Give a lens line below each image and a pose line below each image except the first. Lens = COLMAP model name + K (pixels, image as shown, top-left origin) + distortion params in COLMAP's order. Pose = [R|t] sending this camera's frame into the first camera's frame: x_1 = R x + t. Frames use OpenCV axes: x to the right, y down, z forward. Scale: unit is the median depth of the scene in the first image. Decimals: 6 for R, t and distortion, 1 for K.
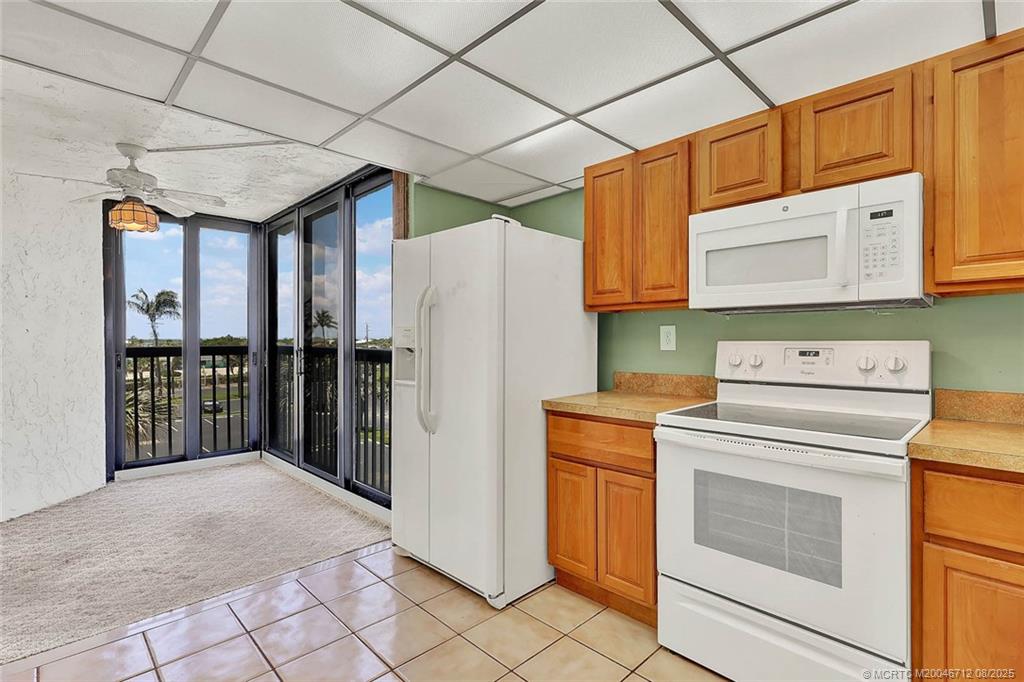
lens RADIAL K [[484.9, 0, 507.2], [0, 484.9, 342.7], [0, 0, 1]] dist [0.000418, 0.000319]
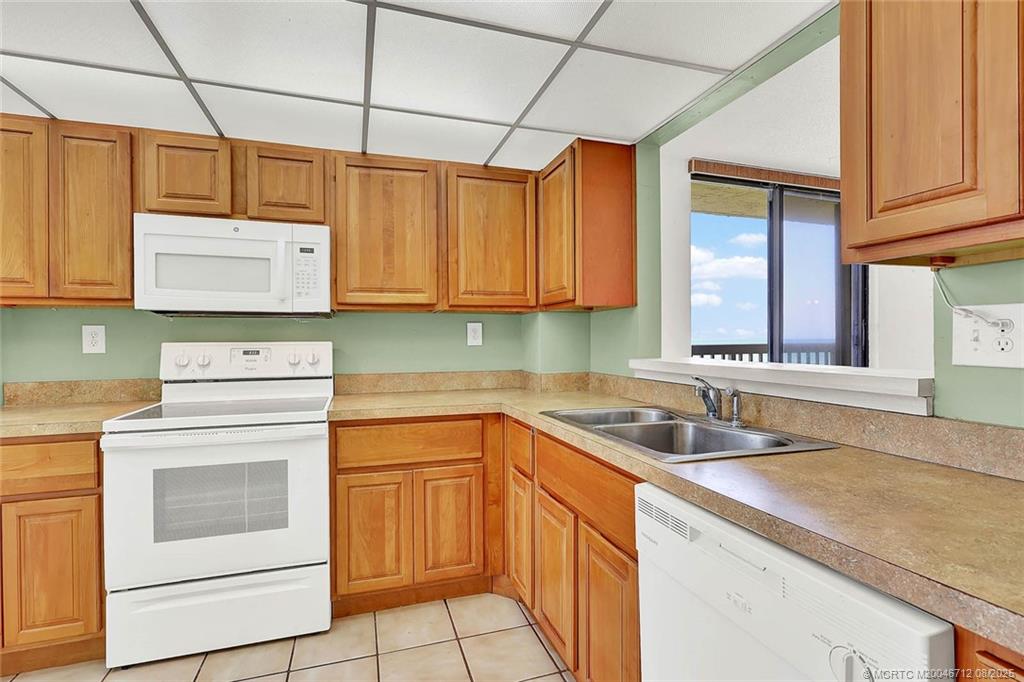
lens RADIAL K [[486.0, 0, 514.3], [0, 486.0, 341.9], [0, 0, 1]] dist [-0.001171, 0.000045]
pose [[0.434332, -0.004071, 0.900743, -0.163186], [0.006986, 0.999975, 0.001151, -0.000856], [-0.900726, 0.005793, 0.434350, -0.096830]]
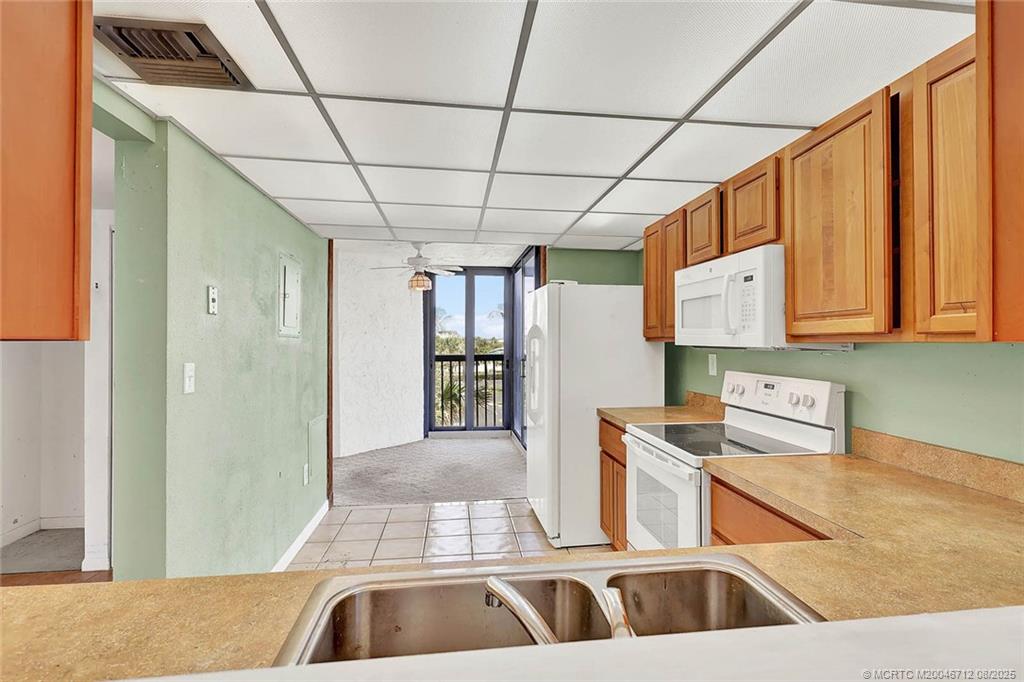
lens RADIAL K [[484.3, 0, 515.6], [0, 484.3, 338.7], [0, 0, 1]] dist [0.000316, 0.000401]
pose [[0.801586, 0.000561, -0.597879, 0.774456], [-0.005305, 0.999967, -0.006173, -0.075130], [0.597856, 0.008120, 0.801563, -0.256293]]
